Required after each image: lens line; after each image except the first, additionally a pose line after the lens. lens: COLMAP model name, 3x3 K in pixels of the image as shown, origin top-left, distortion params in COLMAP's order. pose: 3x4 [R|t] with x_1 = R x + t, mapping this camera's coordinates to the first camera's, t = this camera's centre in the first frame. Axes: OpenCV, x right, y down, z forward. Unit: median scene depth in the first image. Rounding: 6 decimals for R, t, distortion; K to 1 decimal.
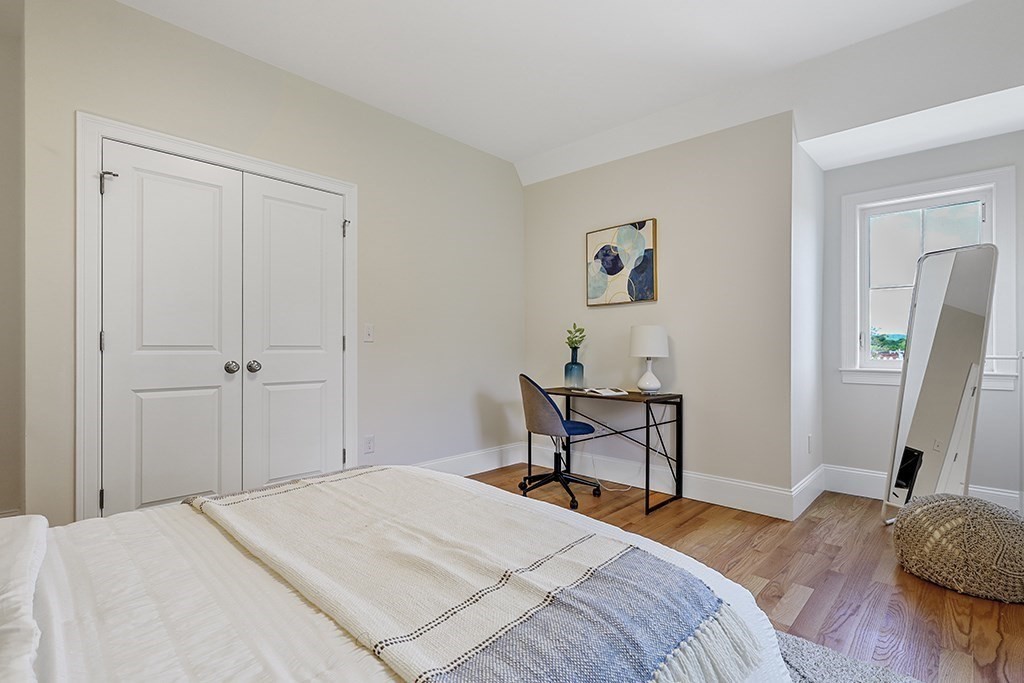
lens RADIAL K [[487.0, 0, 512.5], [0, 487.0, 348.1], [0, 0, 1]] dist [-0.000111, -0.000060]
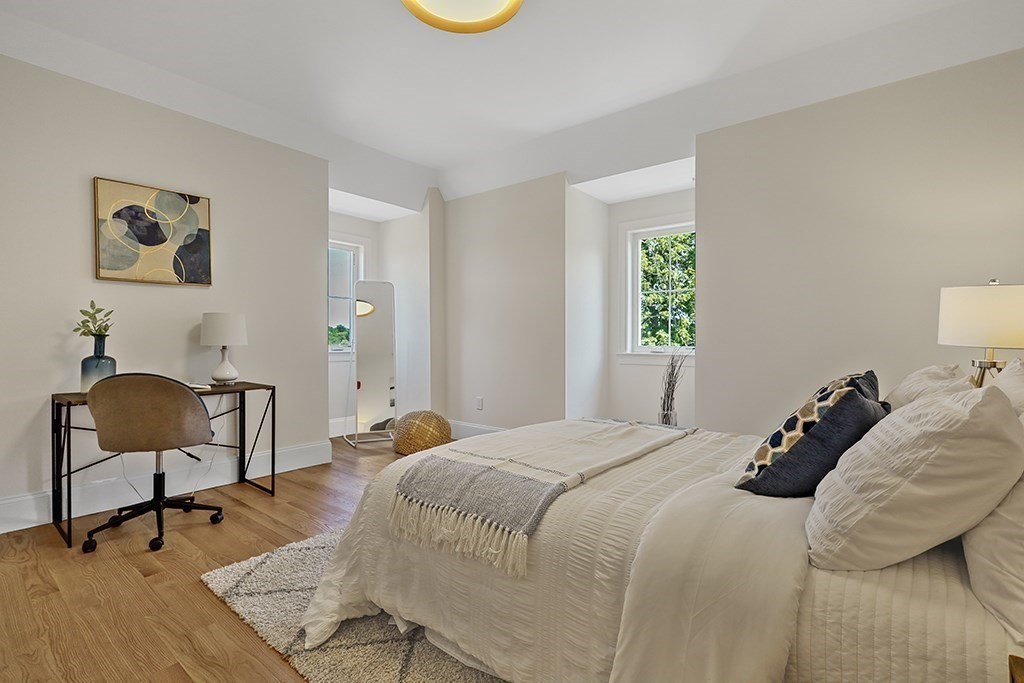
lens RADIAL K [[473.9, 0, 512.0], [0, 473.9, 341.5], [0, 0, 1]] dist [-0.000018, -0.000144]
pose [[-0.067500, -0.007200, 0.997693, -0.628372], [-0.001362, 0.999974, 0.007124, 0.002585], [-0.997718, -0.000878, -0.067508, 0.456077]]
